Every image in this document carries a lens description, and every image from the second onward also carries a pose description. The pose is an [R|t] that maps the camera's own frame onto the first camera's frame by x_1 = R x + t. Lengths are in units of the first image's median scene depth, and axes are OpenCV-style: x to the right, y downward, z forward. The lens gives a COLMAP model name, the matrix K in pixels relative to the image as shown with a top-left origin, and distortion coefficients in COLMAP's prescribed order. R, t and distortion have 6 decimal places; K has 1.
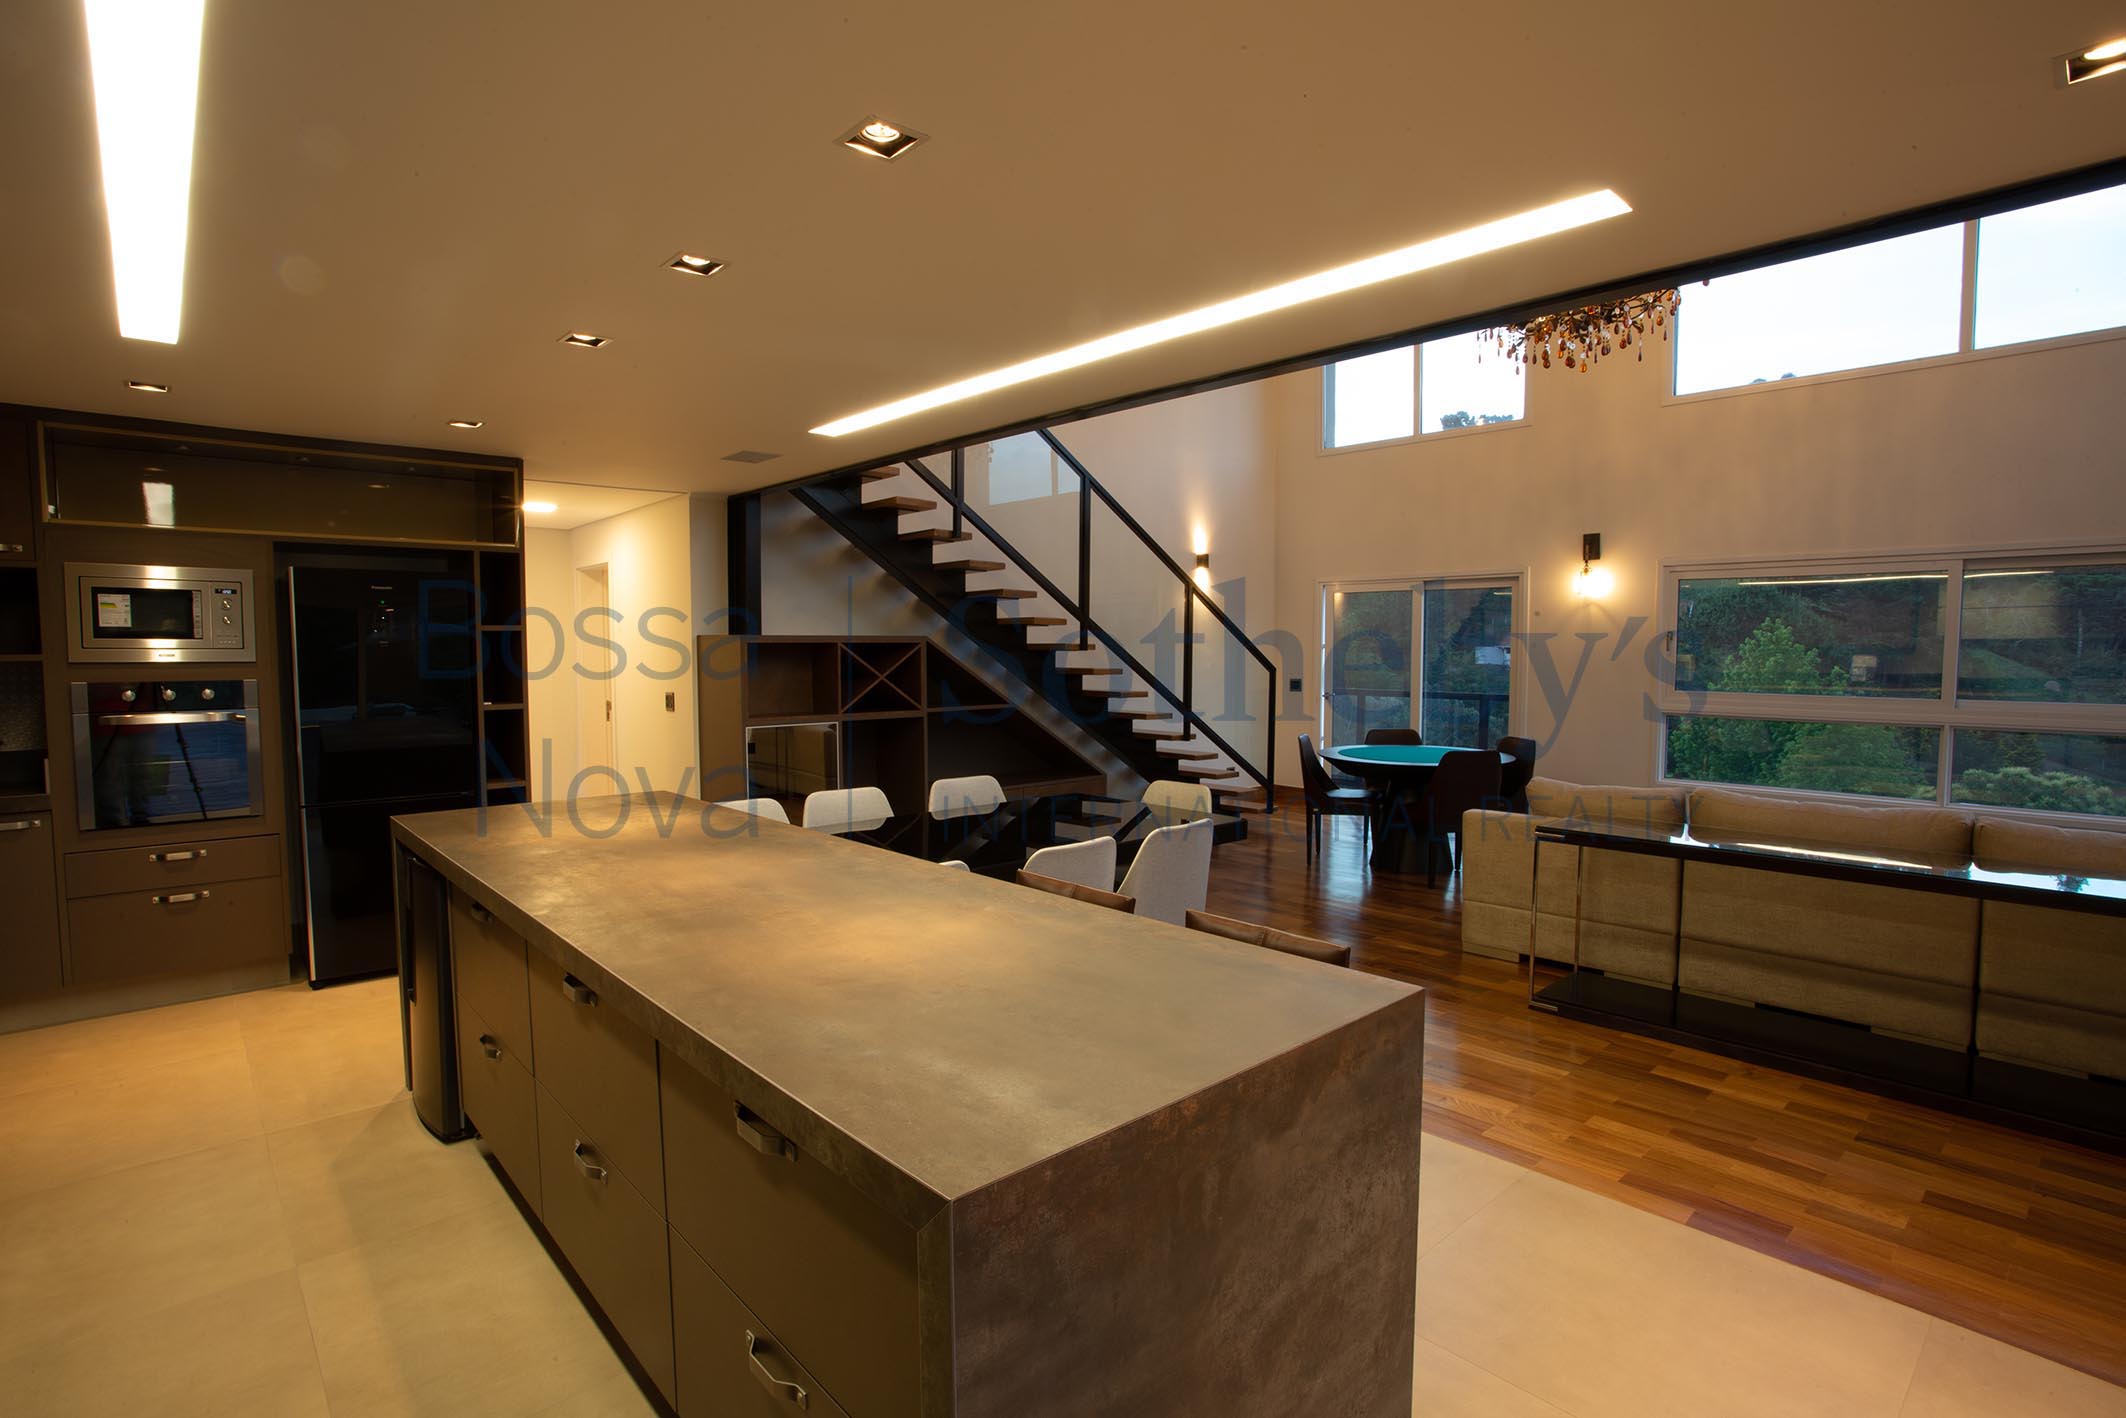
lens RADIAL K [[1101.8, 0, 1067.3], [0, 1101.8, 702.9], [0, 0, 1]] dist [-0.080684, 0.039759]
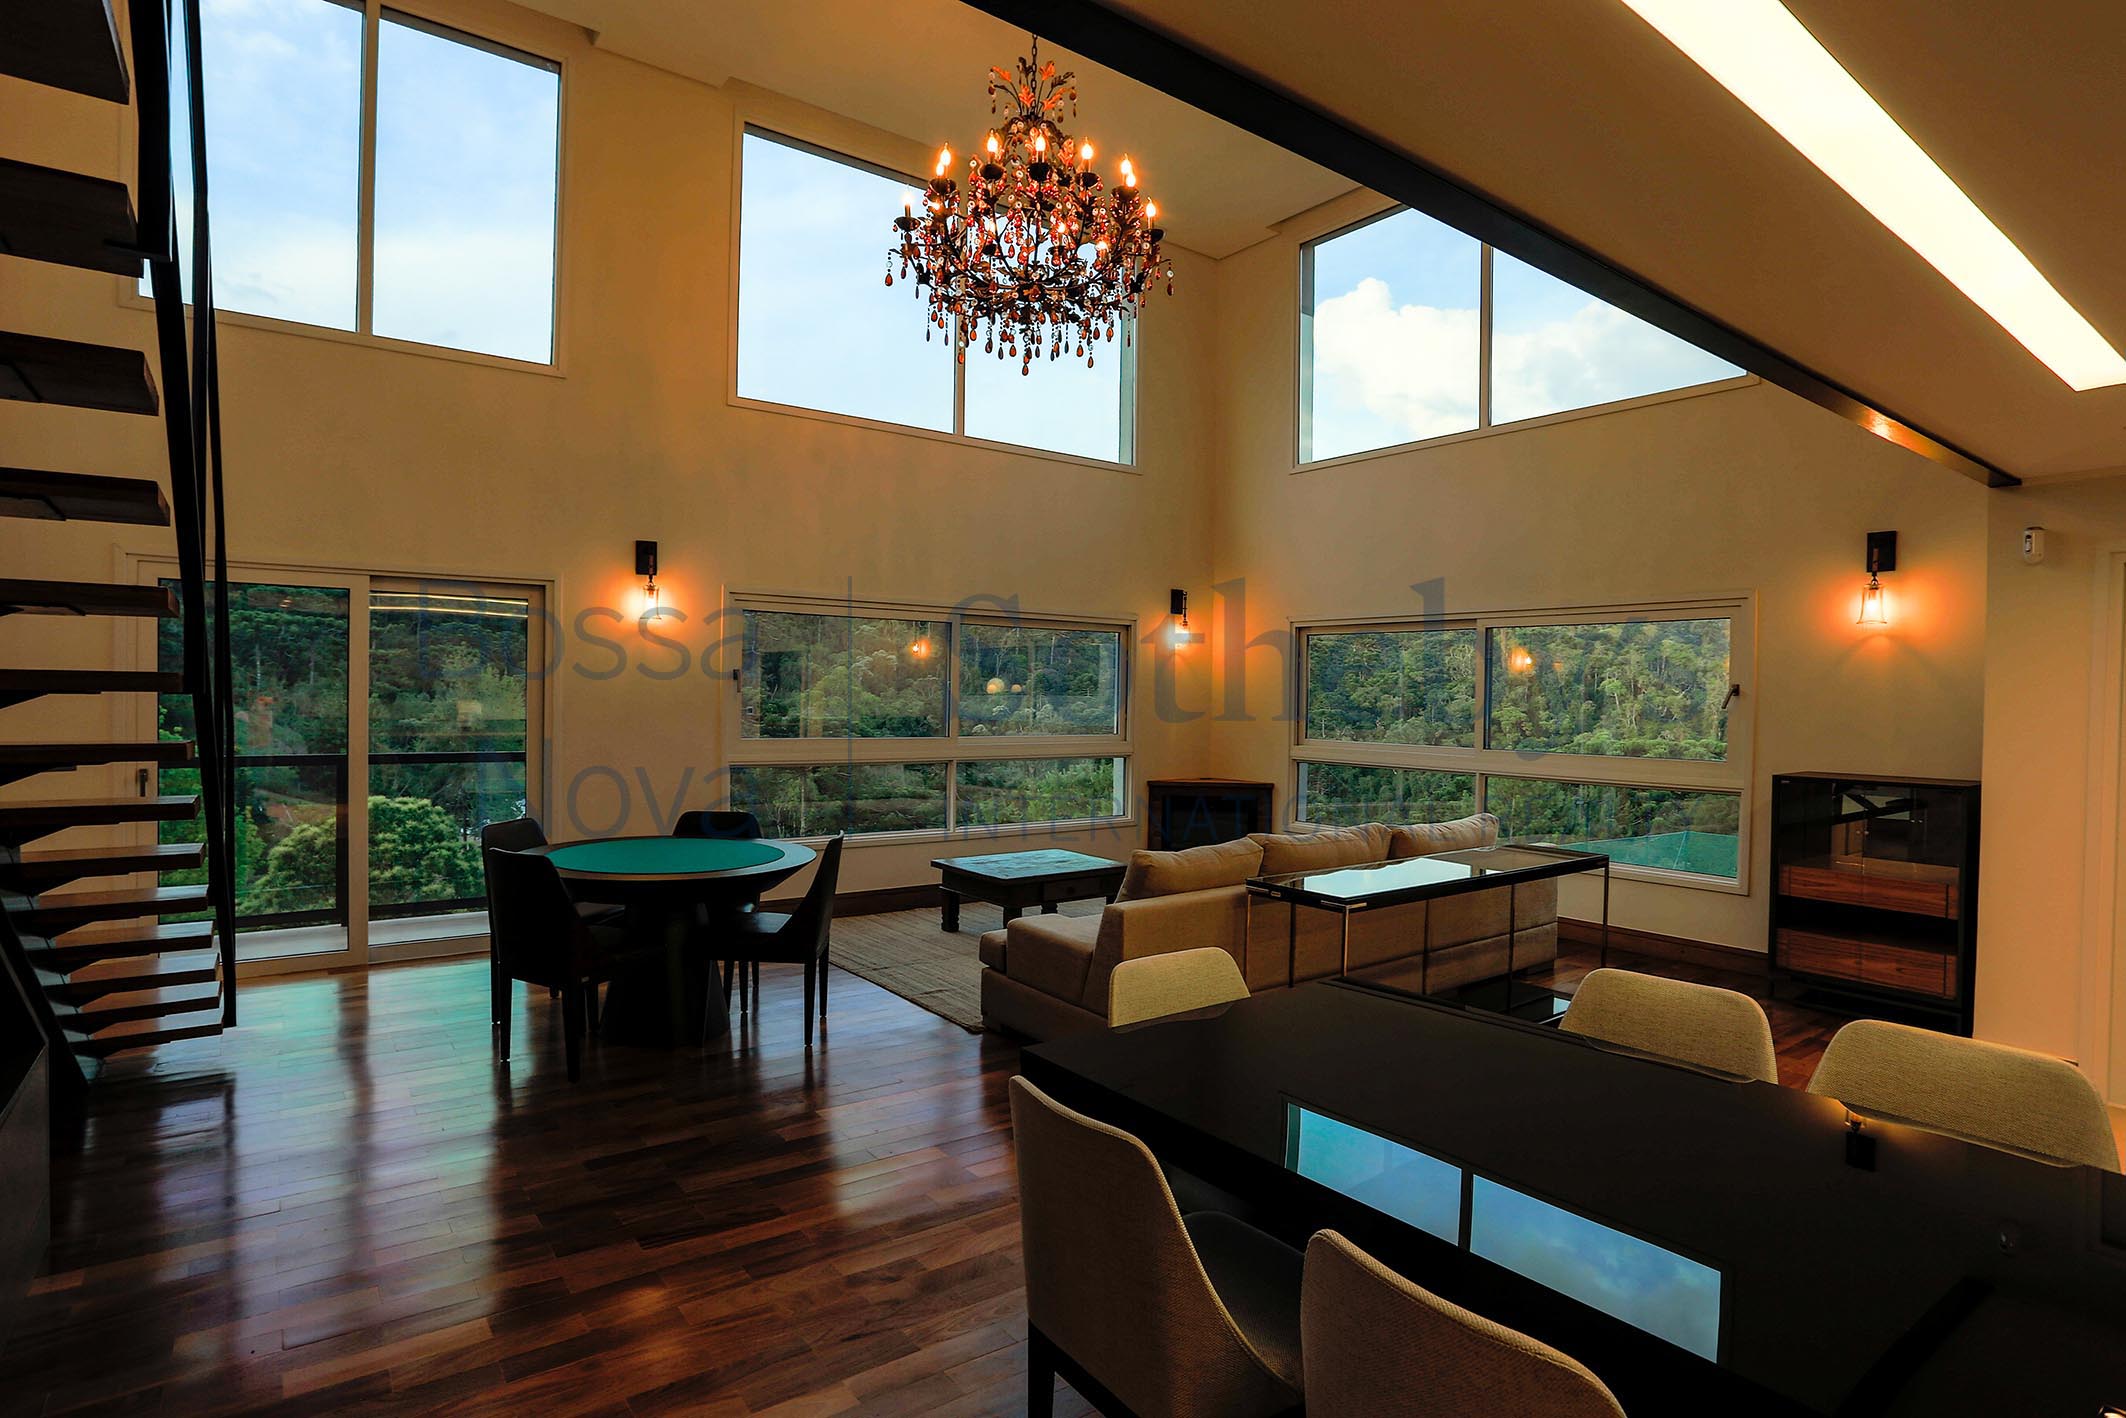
lens RADIAL K [[1101.8, 0, 1067.3], [0, 1101.8, 702.9], [0, 0, 1]] dist [-0.080684, 0.039759]
pose [[0.100196, -0.016115, 0.994837, -0.264606], [0.045589, 0.998893, 0.011589, -0.037161], [-0.993923, 0.044192, 0.100820, 0.634298]]
